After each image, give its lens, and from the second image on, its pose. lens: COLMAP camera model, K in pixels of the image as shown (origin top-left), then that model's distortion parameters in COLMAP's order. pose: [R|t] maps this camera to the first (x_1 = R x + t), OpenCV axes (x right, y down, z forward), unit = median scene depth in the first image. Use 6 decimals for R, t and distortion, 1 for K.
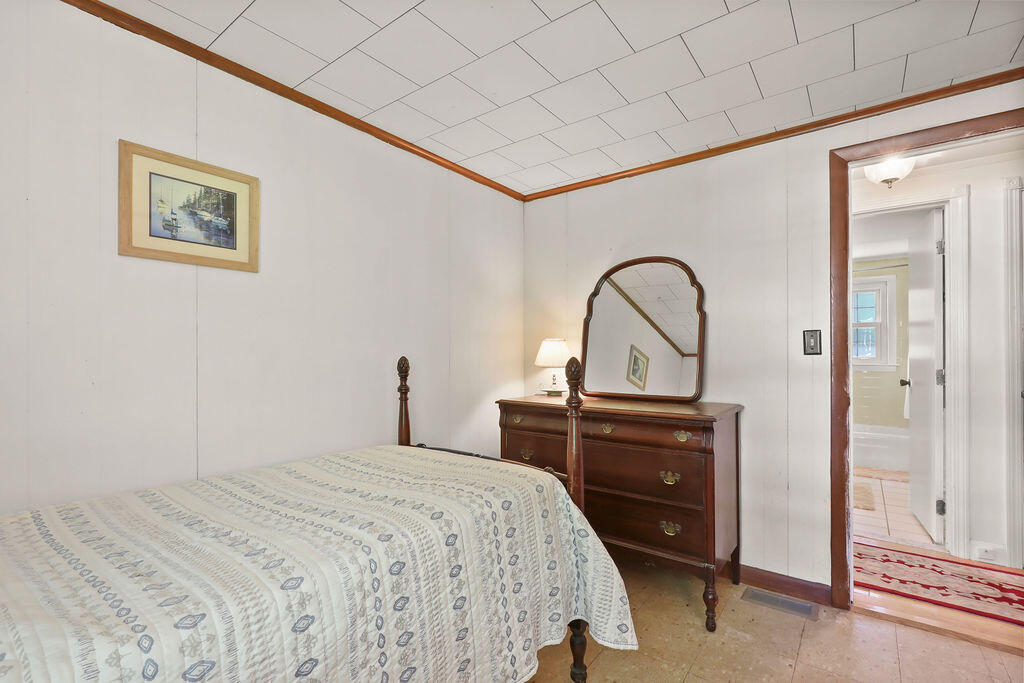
lens RADIAL K [[463.5, 0, 515.0], [0, 463.5, 349.7], [0, 0, 1]] dist [-0.000187, 0.000387]
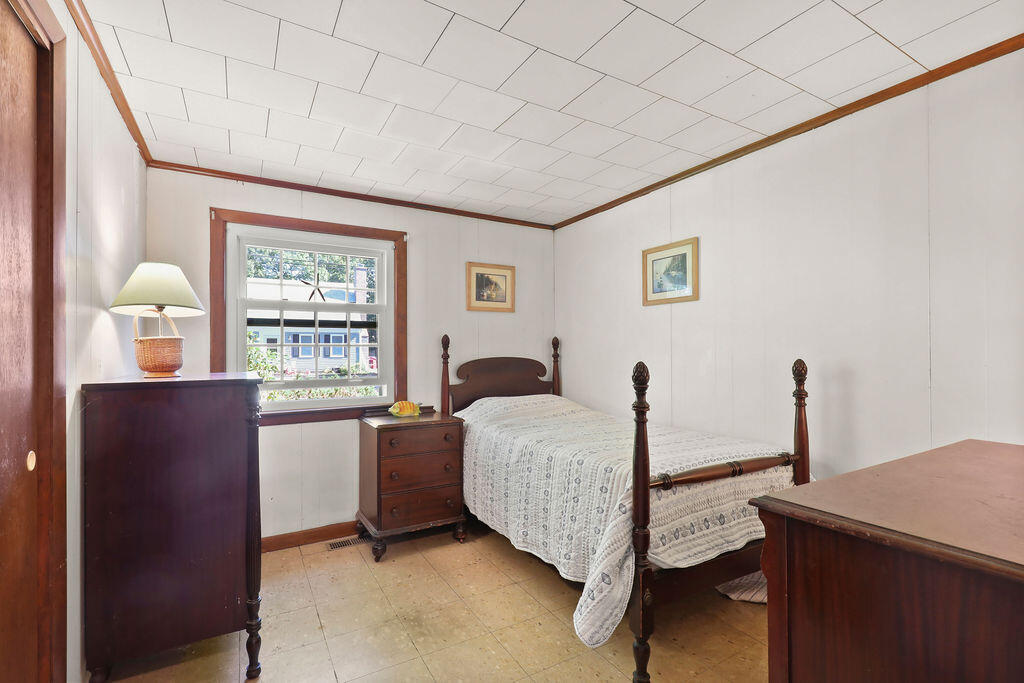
lens RADIAL K [[463.5, 0, 514.0], [0, 463.5, 344.7], [0, 0, 1]] dist [-0.000187, 0.000387]
pose [[-0.388768, -0.010386, -0.921277, 1.176451], [0.004088, 0.999907, -0.012998, -0.006761], [0.921327, -0.008819, -0.388690, 1.166219]]
